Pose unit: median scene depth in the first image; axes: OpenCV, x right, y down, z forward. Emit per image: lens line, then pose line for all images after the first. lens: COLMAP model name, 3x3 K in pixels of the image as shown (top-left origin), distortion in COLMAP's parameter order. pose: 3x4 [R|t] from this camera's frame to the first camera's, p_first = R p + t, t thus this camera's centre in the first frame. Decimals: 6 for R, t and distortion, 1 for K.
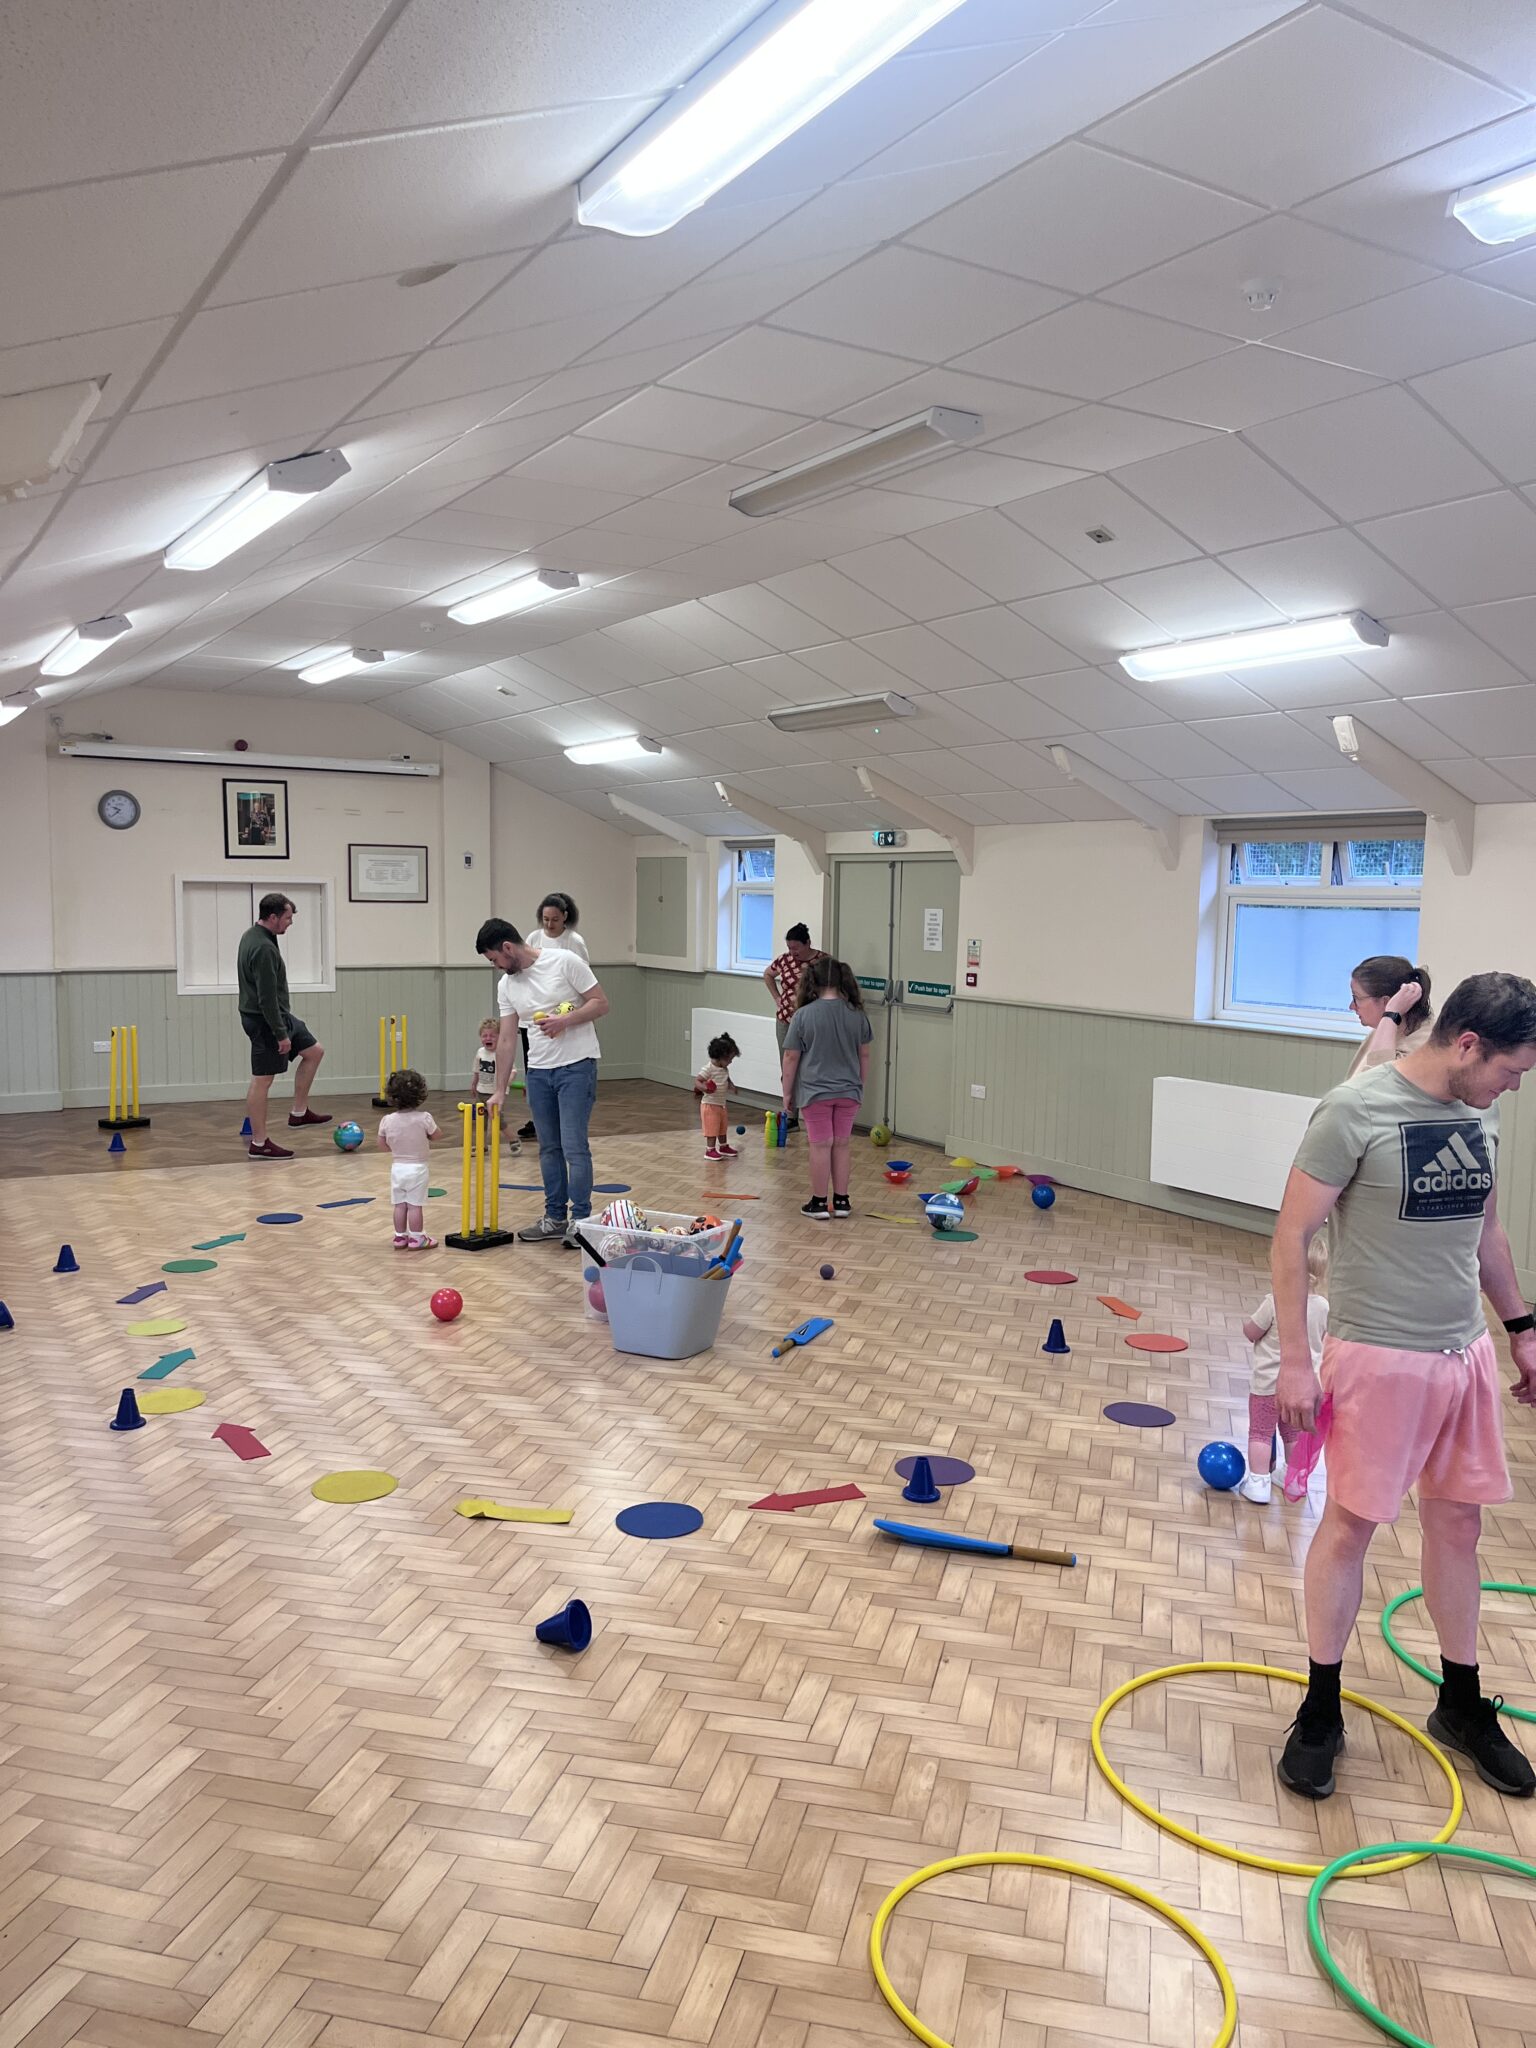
lens RADIAL K [[1559.4, 0, 768.0], [0, 1559.4, 1024.0], [0, 0, 1]] dist [0.125156, -0.187703]
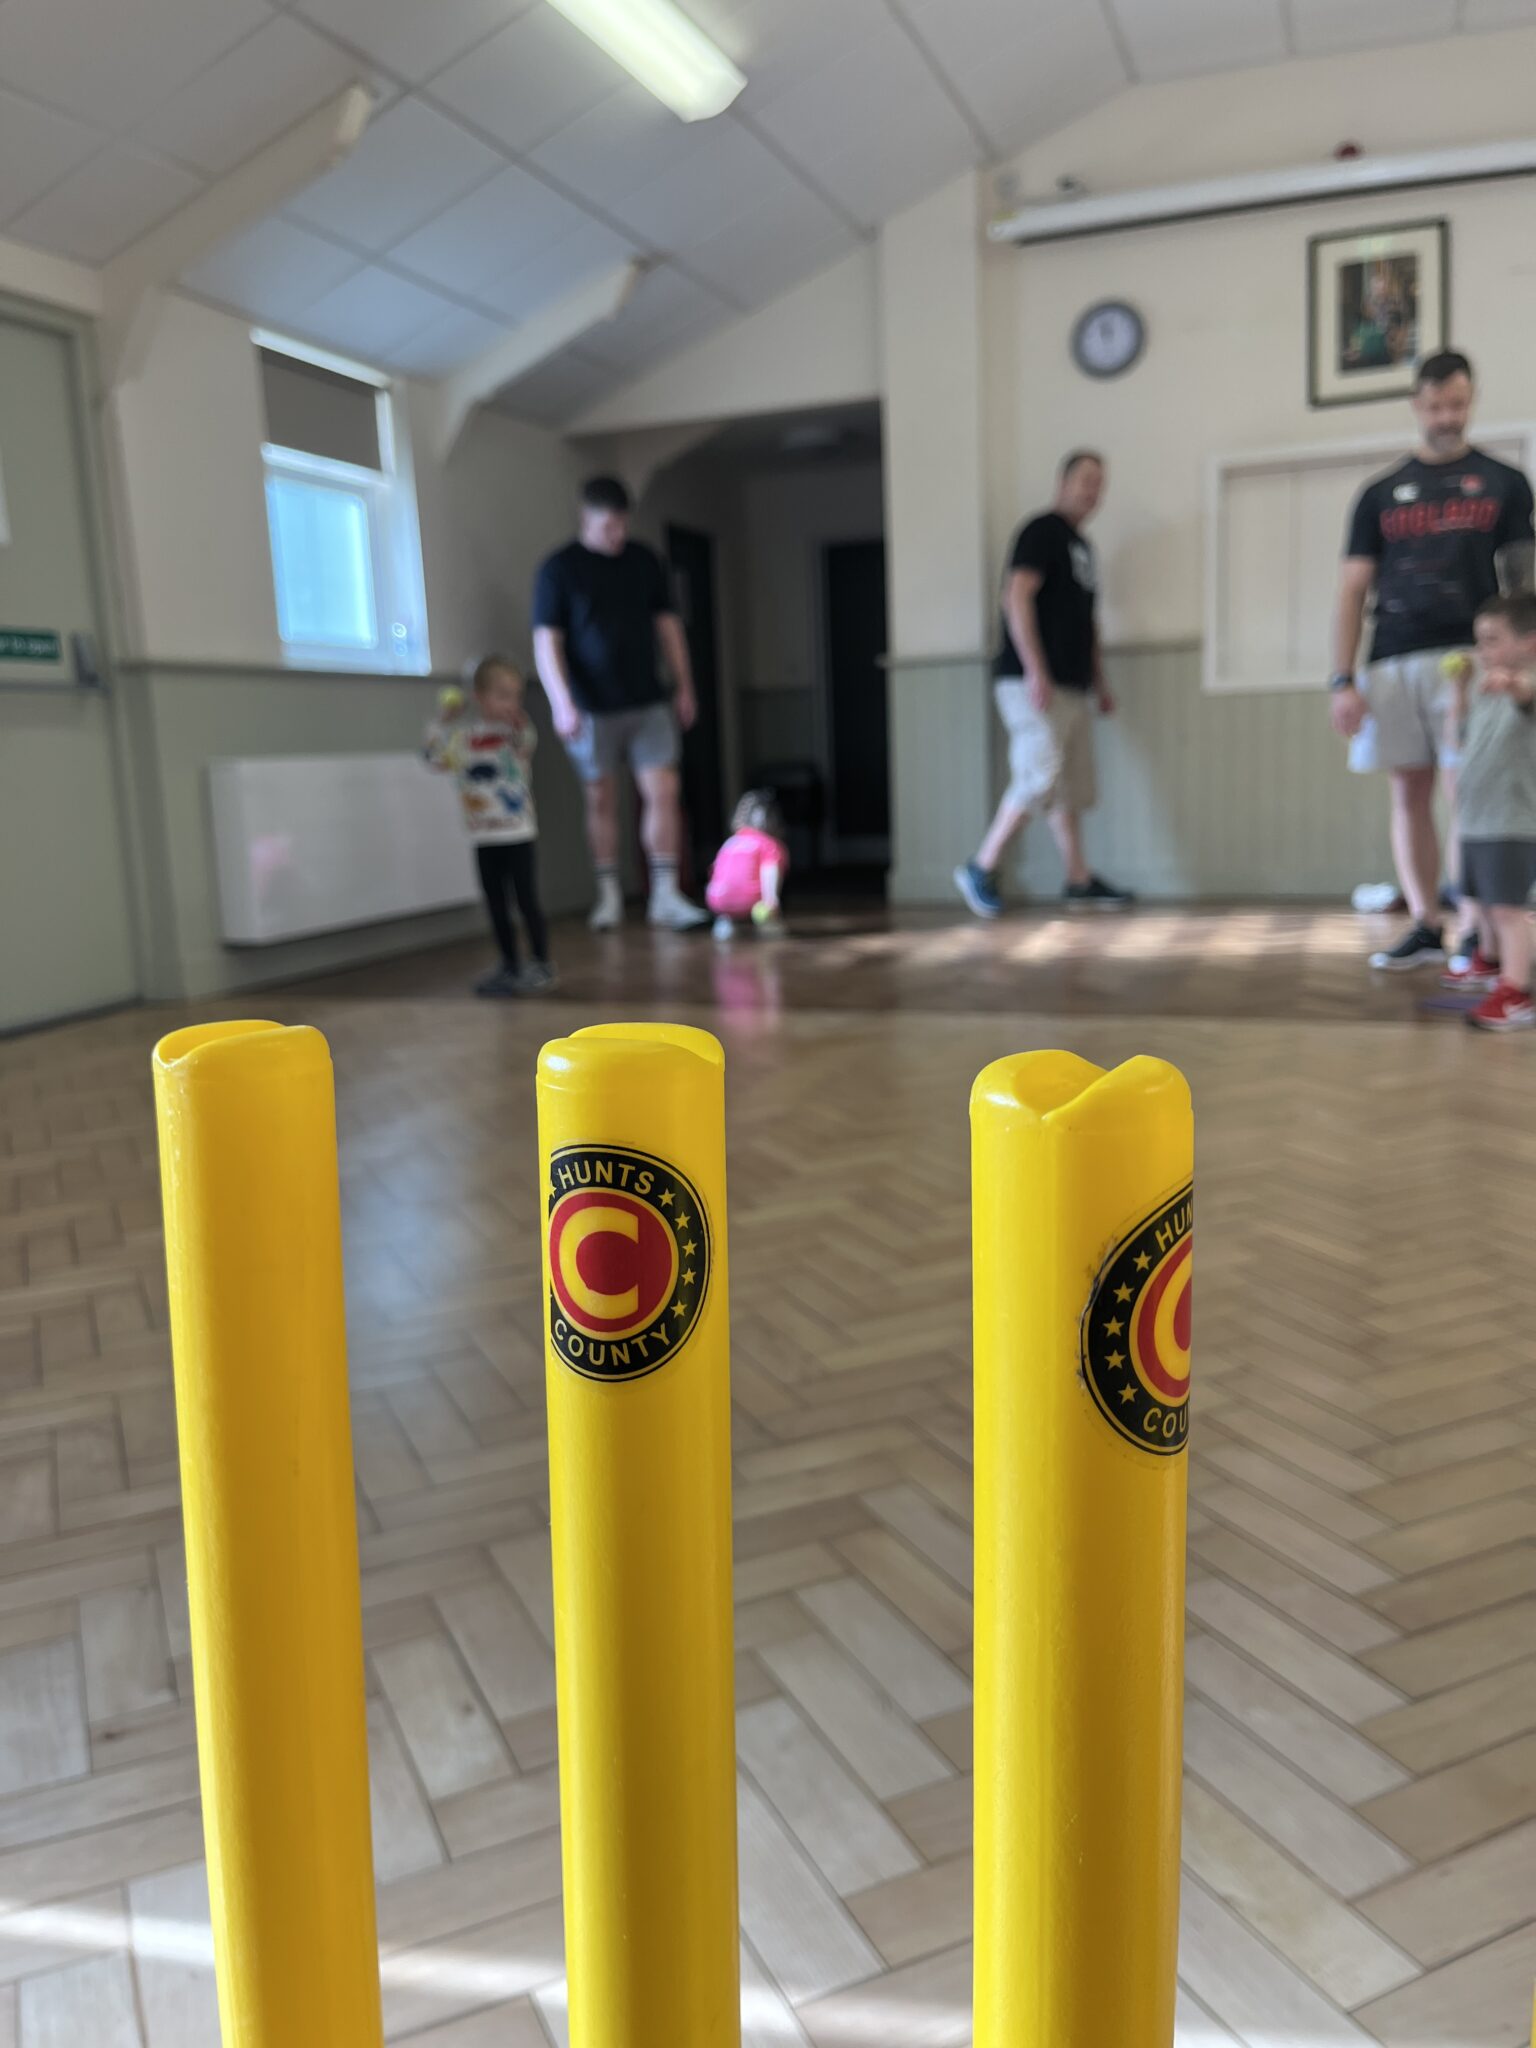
lens RADIAL K [[1559.4, 0, 768.0], [0, 1559.4, 1024.0], [0, 0, 1]] dist [0.125156, -0.187703]
pose [[0.625697, 0.085347, -0.775383, -0.044160], [-0.009398, 0.994749, 0.101910, 0.039267], [0.780009, -0.056478, 0.623214, 0.540410]]
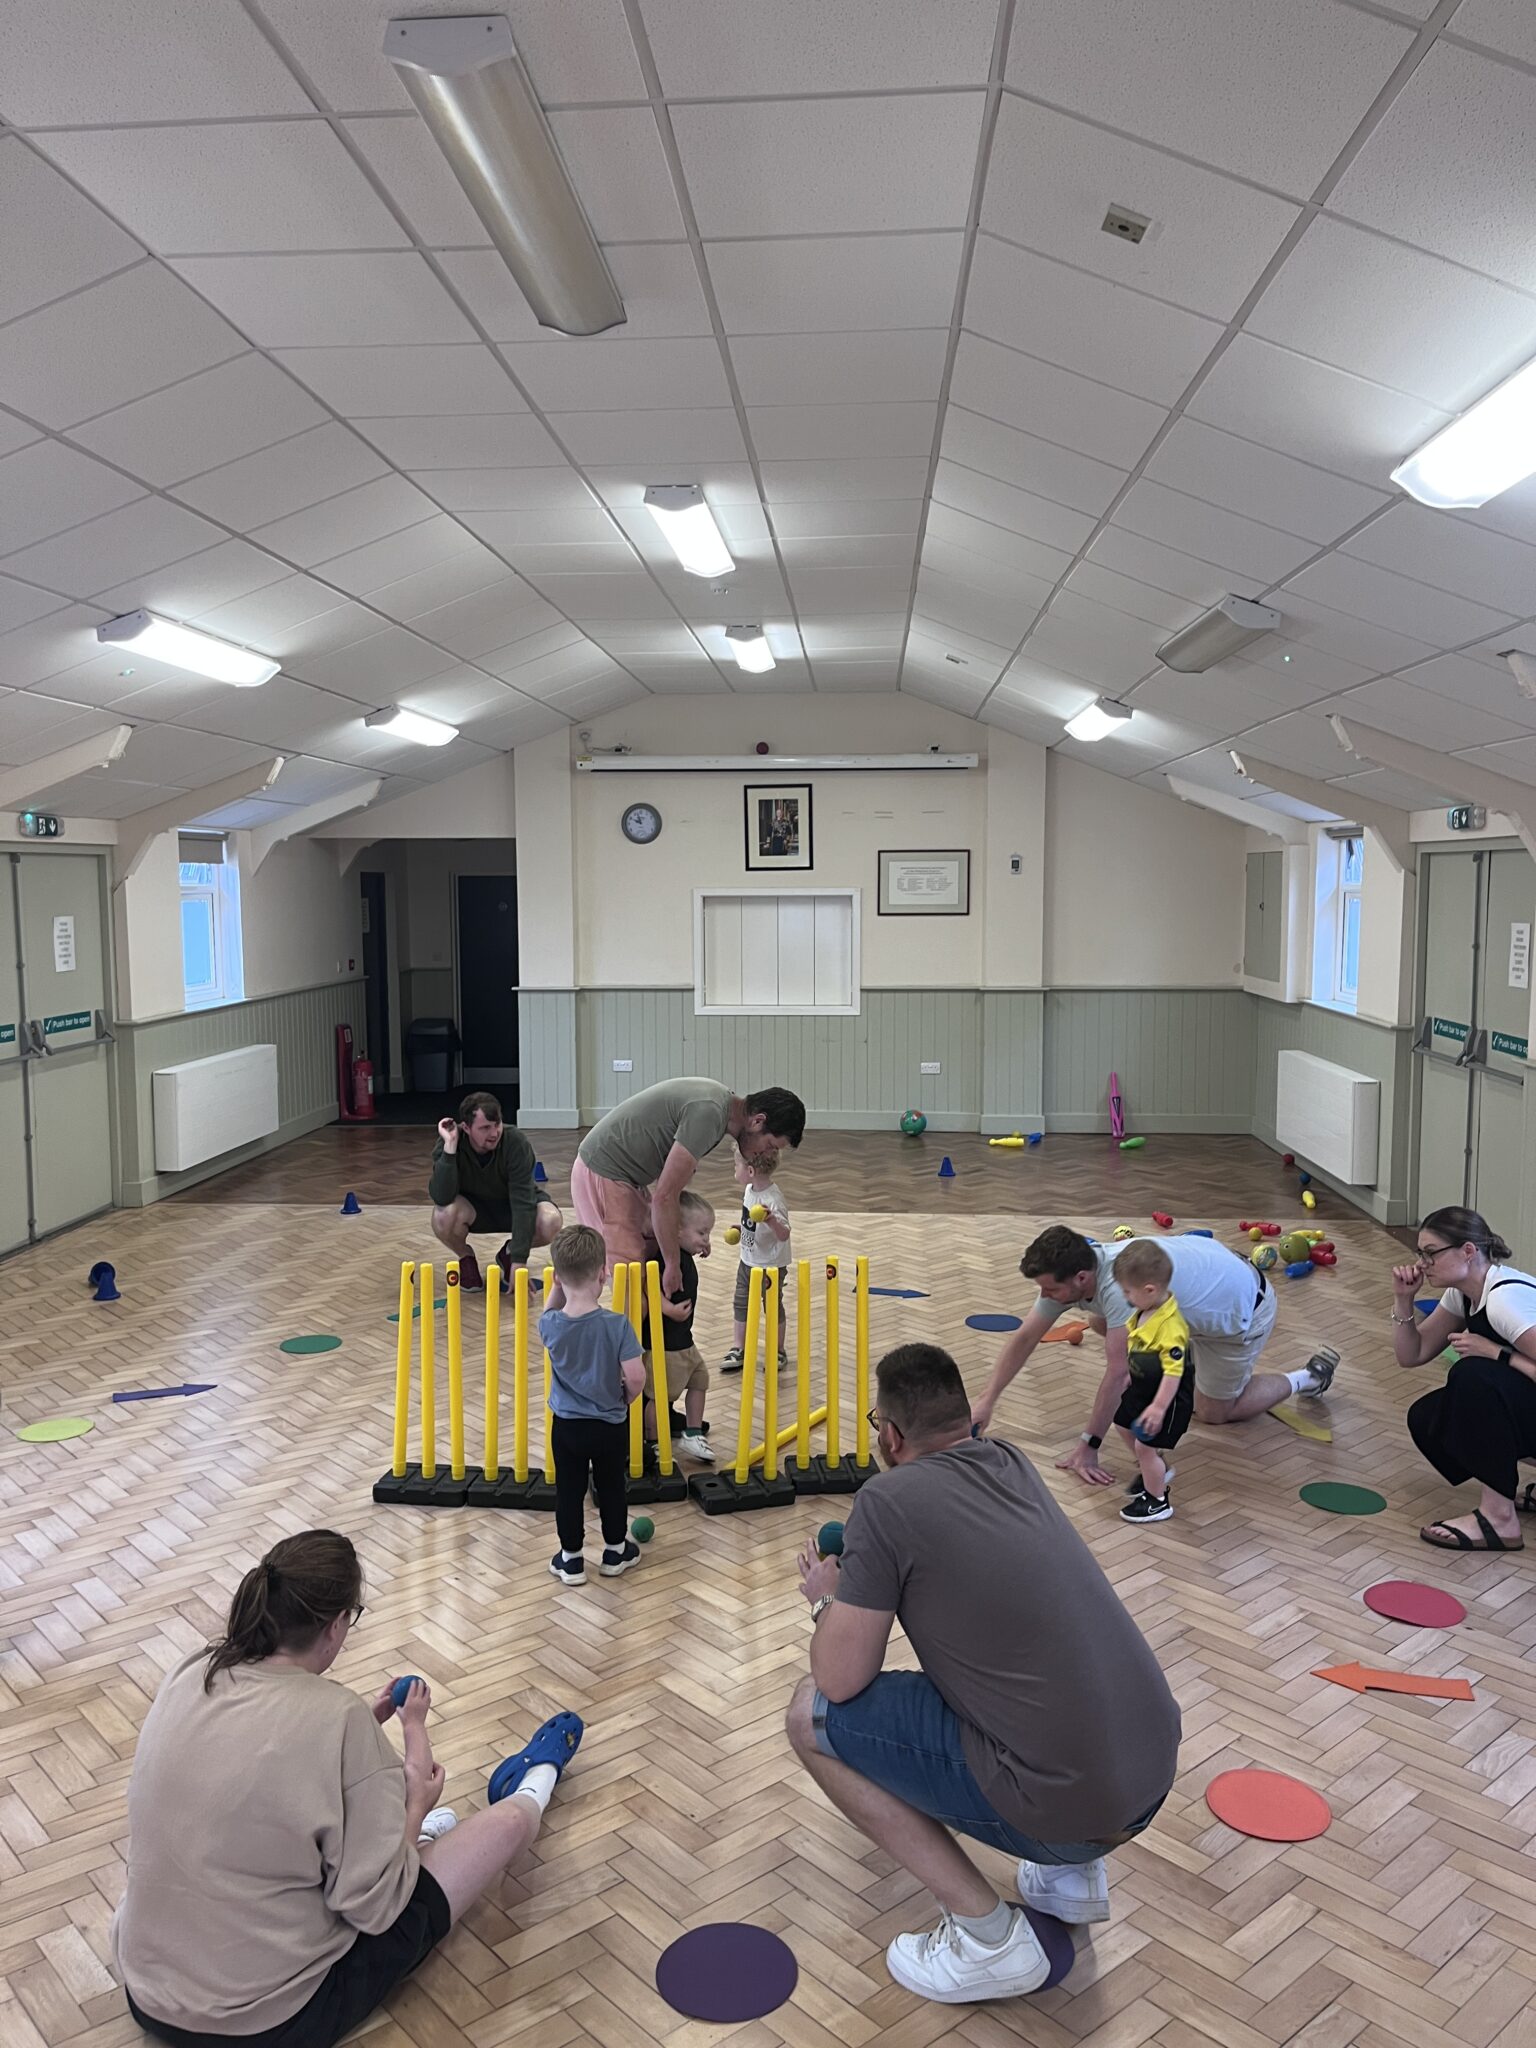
lens RADIAL K [[1559.4, 0, 768.0], [0, 1559.4, 1024.0], [0, 0, 1]] dist [0.125156, -0.187703]
pose [[0.820405, 0.036226, -0.570635, 0.199516], [-0.035426, 0.999294, 0.012507, -0.025844], [0.570685, 0.009955, 0.821109, 0.246130]]
